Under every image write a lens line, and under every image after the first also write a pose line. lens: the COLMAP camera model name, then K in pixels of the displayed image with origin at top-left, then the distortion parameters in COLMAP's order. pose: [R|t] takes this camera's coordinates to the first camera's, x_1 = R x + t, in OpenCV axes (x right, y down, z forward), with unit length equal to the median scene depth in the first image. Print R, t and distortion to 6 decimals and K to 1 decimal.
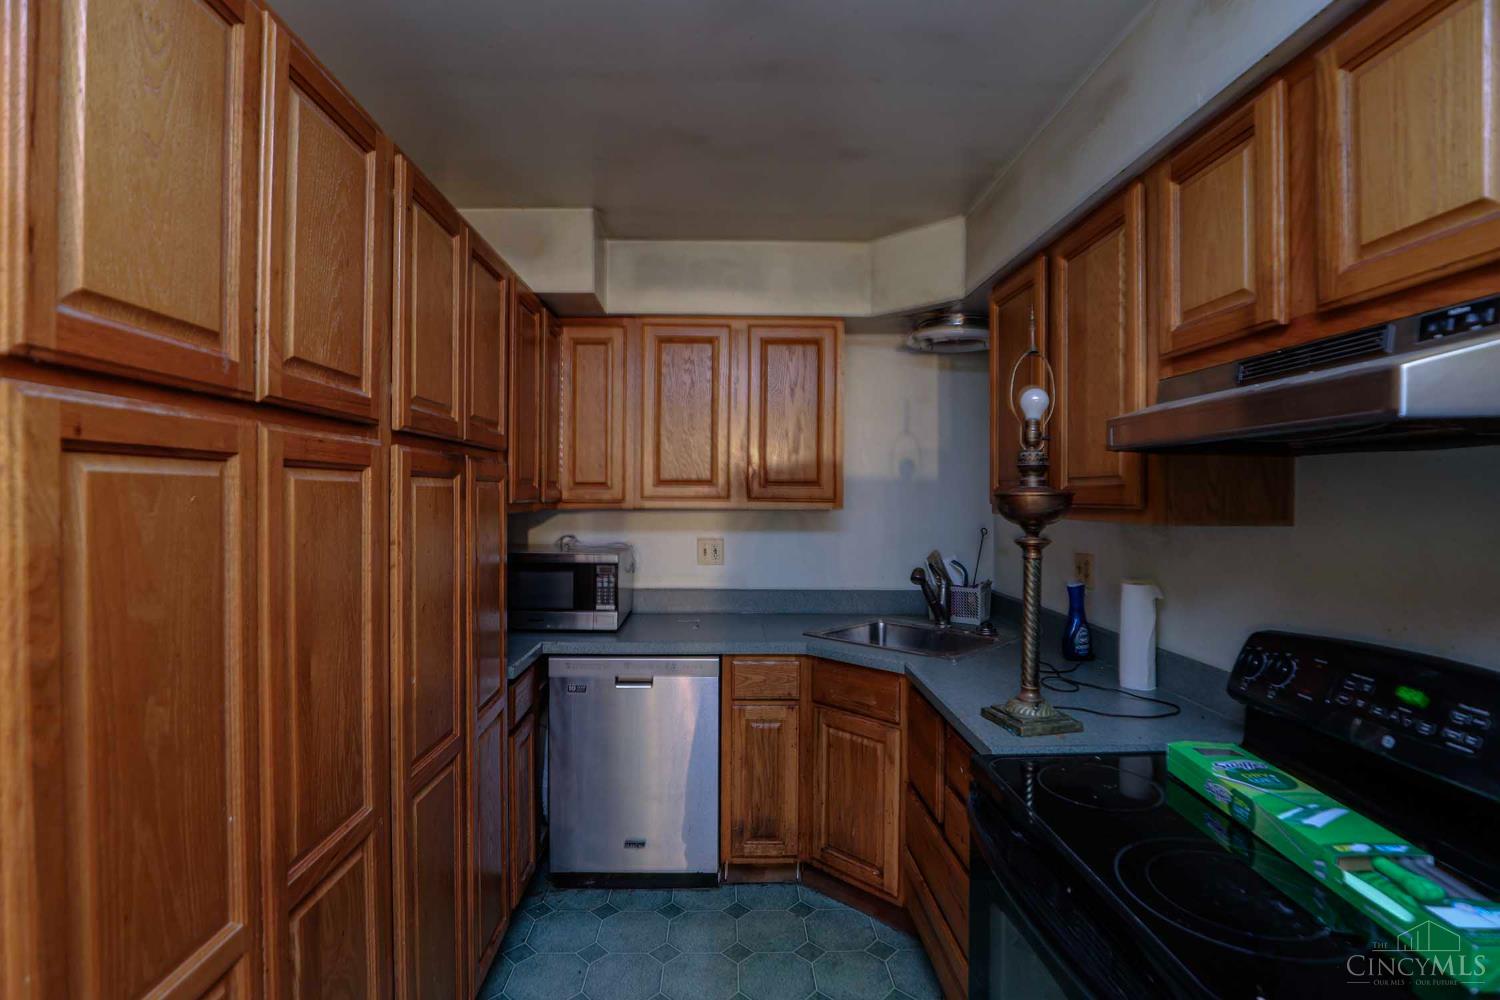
lens RADIAL K [[710.4, 0, 748.0], [0, 710.4, 497.9], [0, 0, 1]] dist [-0.000461, -0.000044]
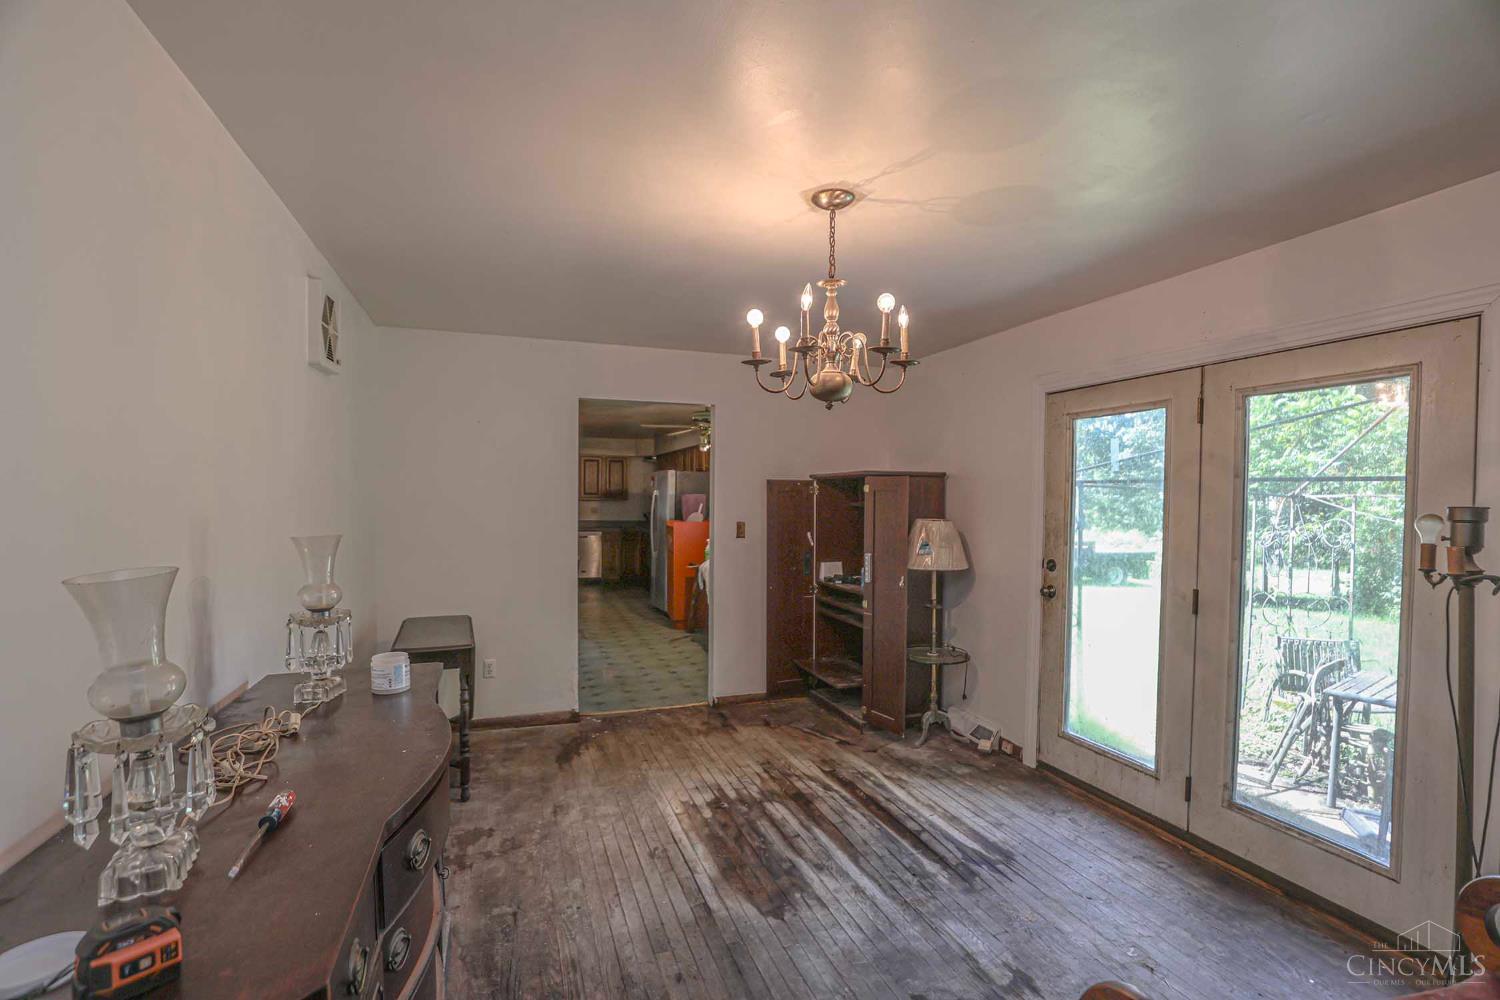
lens RADIAL K [[710.4, 0, 747.3], [0, 710.4, 515.2], [0, 0, 1]] dist [-0.000461, -0.000044]
pose [[0.953266, -0.005916, 0.302075, -0.484372], [-0.003290, 0.999546, 0.029959, -0.028553], [-0.302115, -0.029553, 0.952813, -3.338515]]
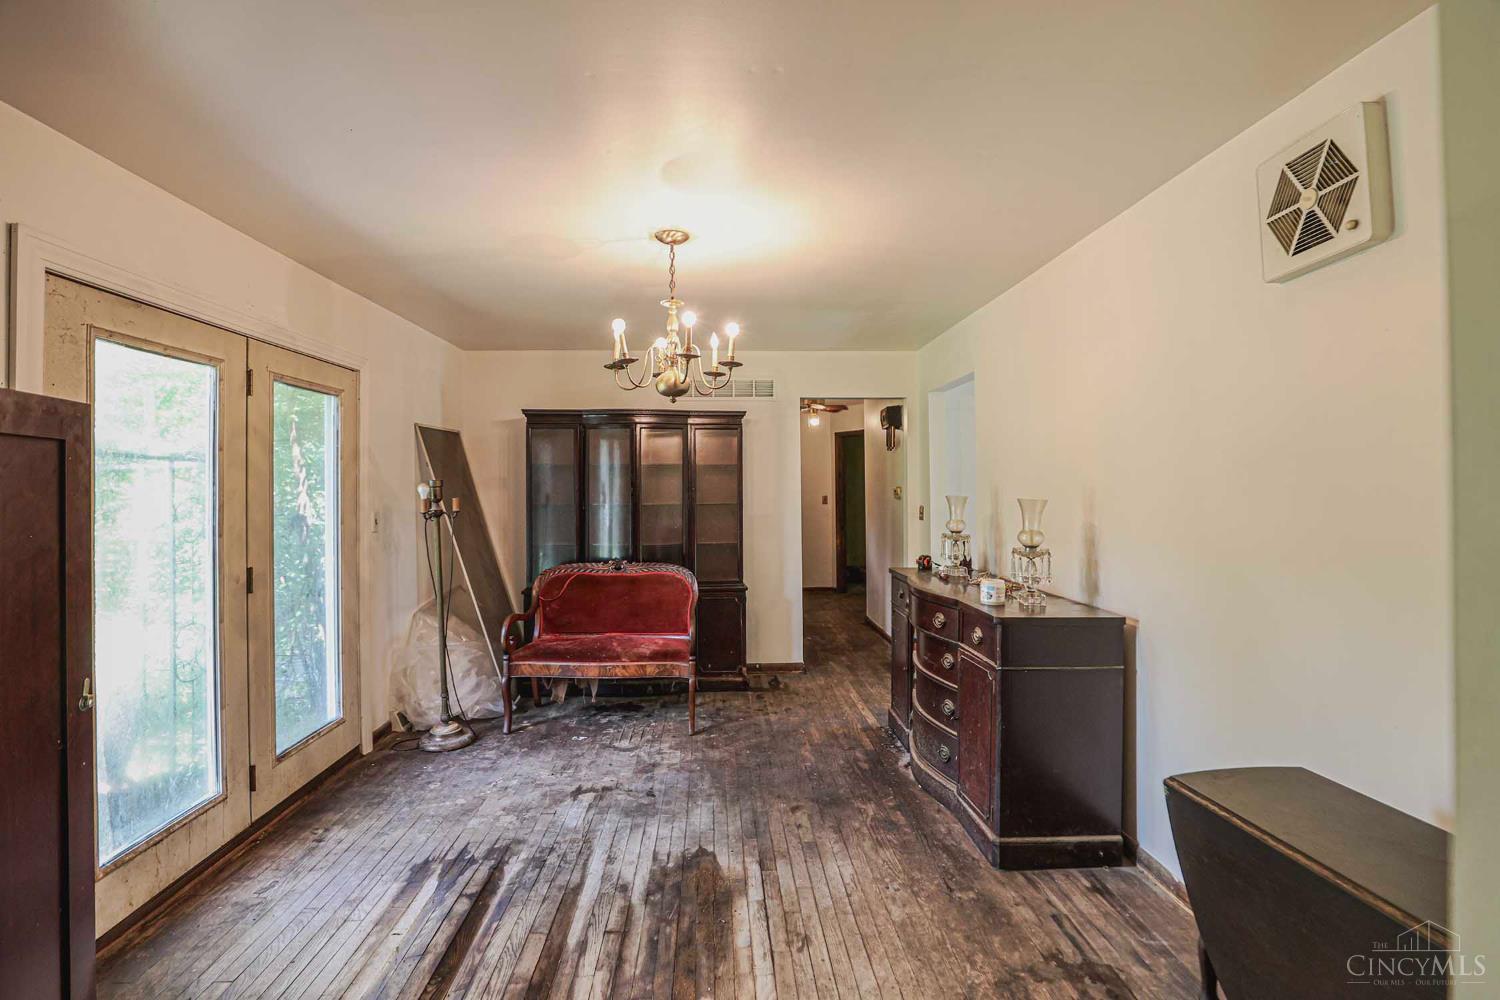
lens RADIAL K [[710.4, 0, 746.5], [0, 710.4, 486.5], [0, 0, 1]] dist [-0.000461, -0.000044]
pose [[-0.999776, 0.000218, -0.021176, 0.691961], [0.000329, 0.999986, -0.005257, 0.098782], [0.021175, -0.005263, -0.999762, 4.793032]]
